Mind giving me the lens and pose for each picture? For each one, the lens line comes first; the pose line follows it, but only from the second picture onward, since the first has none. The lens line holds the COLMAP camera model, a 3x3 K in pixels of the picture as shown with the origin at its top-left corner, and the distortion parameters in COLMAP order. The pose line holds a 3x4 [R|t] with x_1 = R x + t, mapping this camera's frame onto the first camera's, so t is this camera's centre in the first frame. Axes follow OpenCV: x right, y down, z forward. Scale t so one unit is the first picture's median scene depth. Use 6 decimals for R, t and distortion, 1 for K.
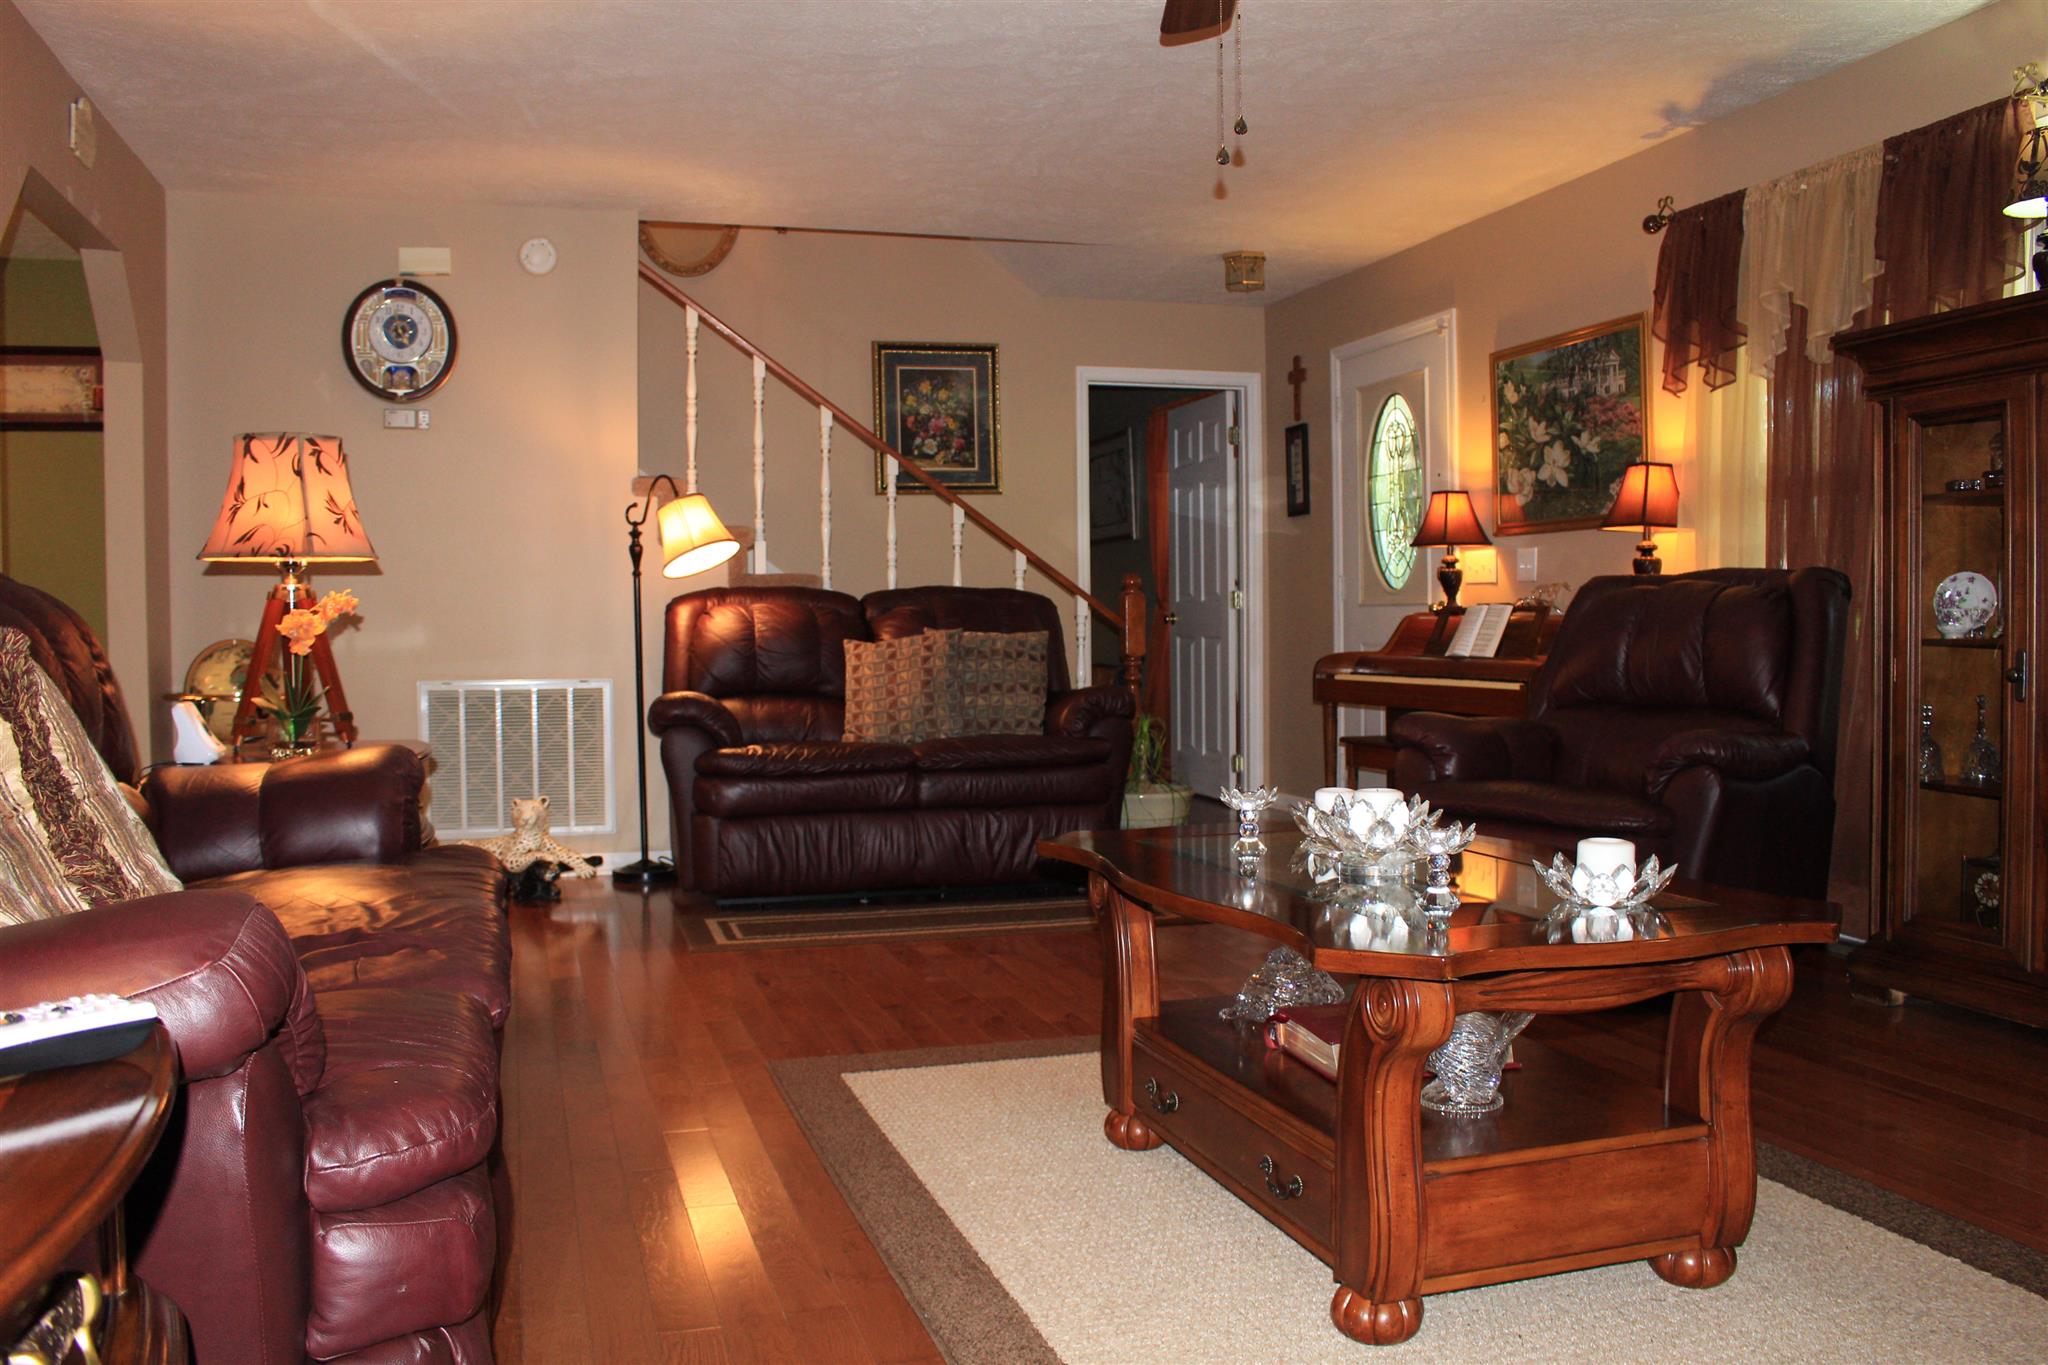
lens RADIAL K [[1684.2, 0, 1023.4], [0, 1684.2, 680.1], [0, 0, 1]] dist [-0.149224, 0.102781]
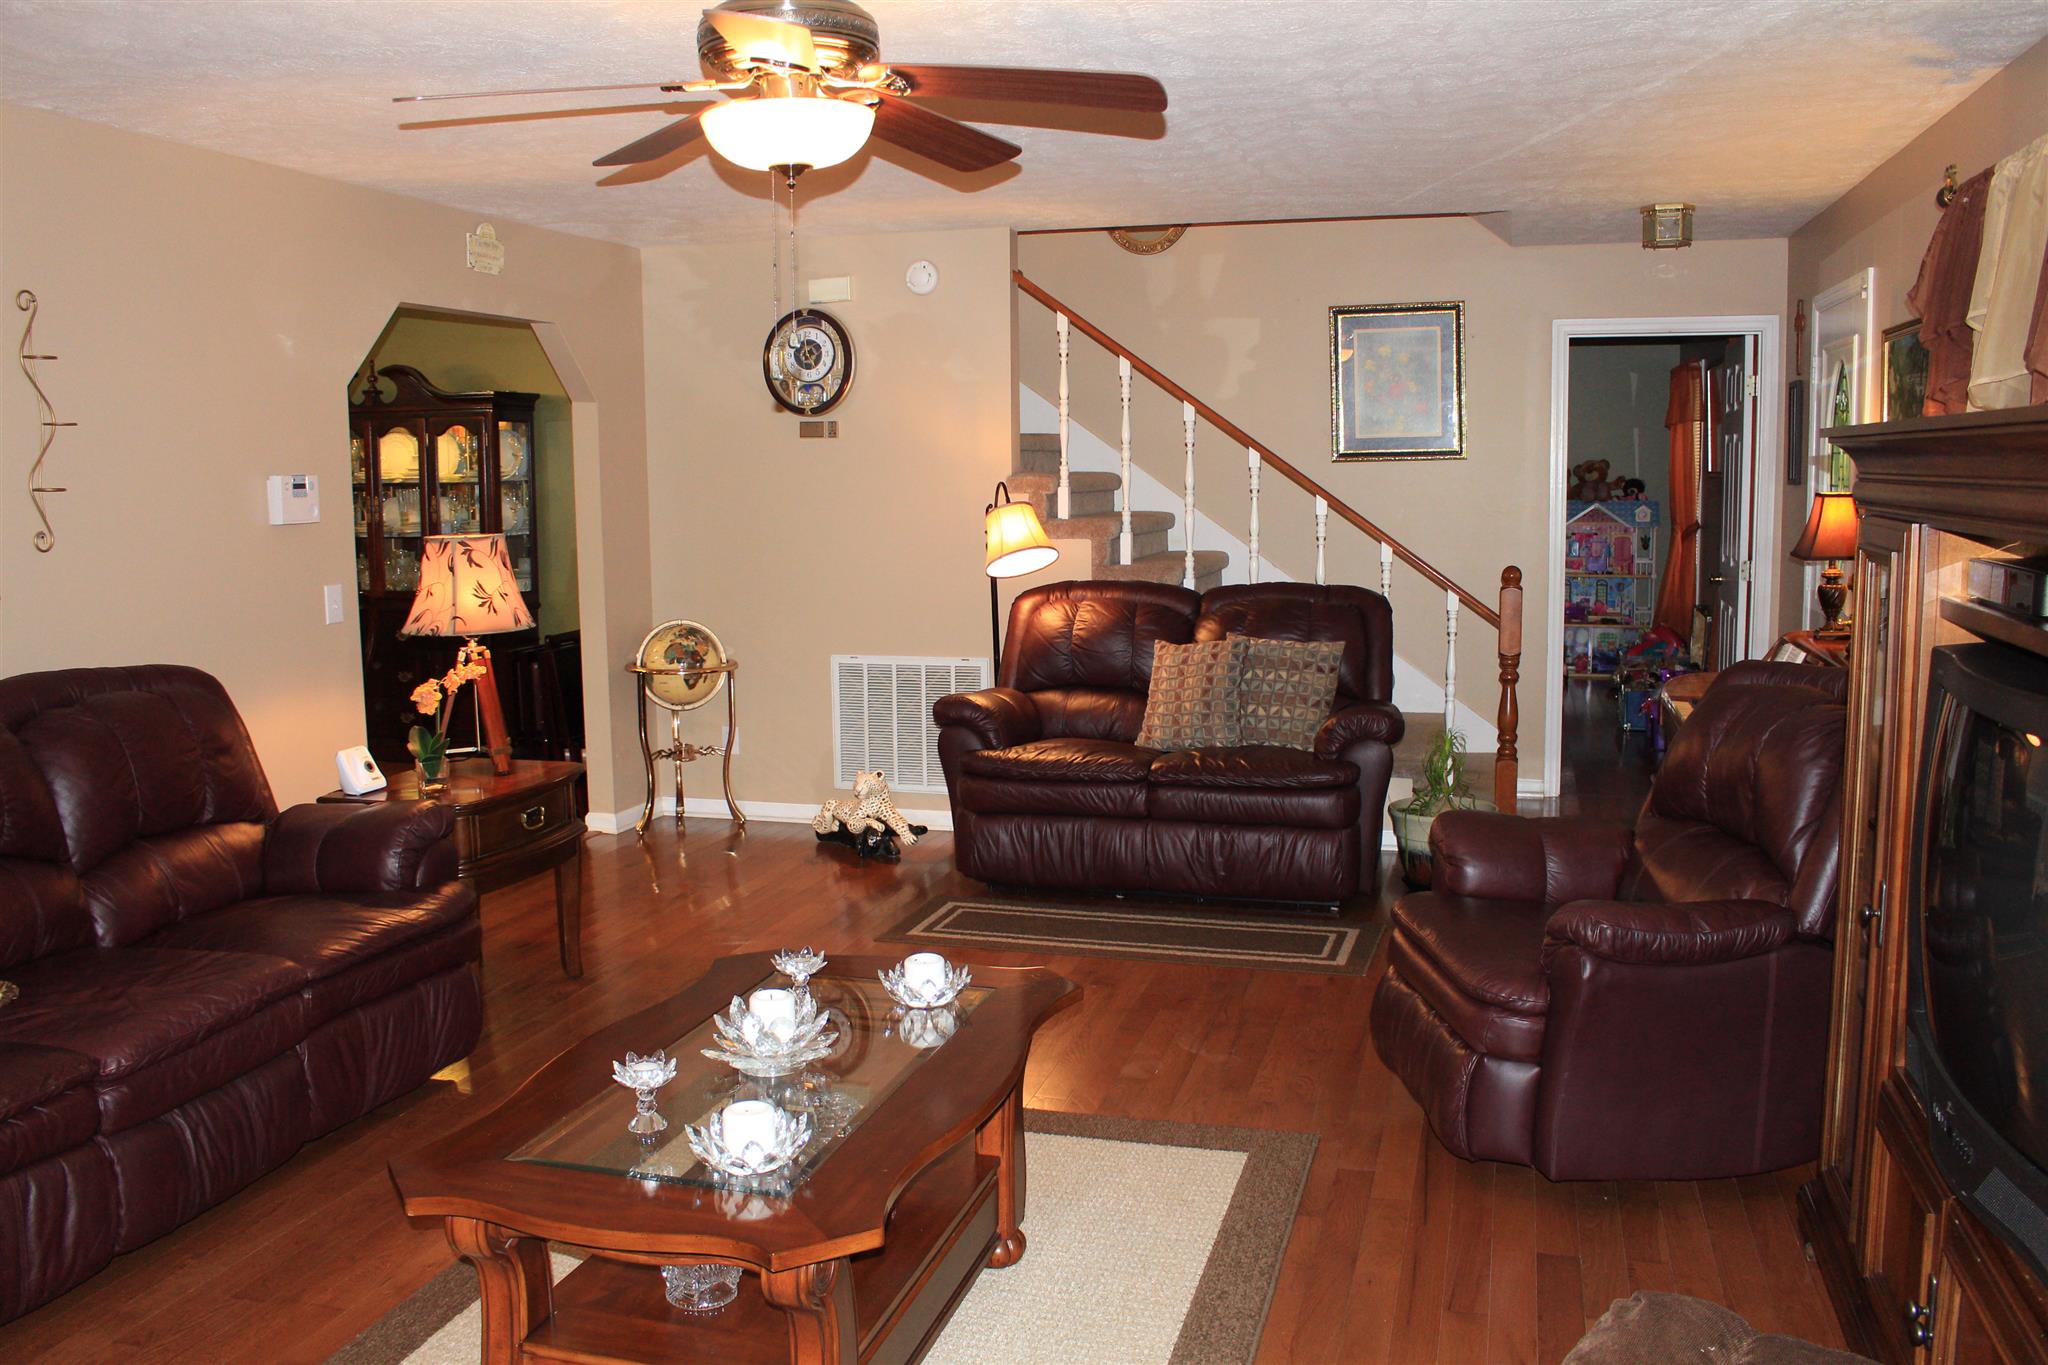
lens RADIAL K [[1684.2, 0, 1024.2], [0, 1684.2, 680.9], [0, 0, 1]] dist [-0.149224, 0.102781]
pose [[0.840775, 0.067316, -0.537183, 0.394564], [-0.012860, 0.994443, 0.104488, -0.108717], [0.541232, -0.080942, 0.836969, 0.079802]]
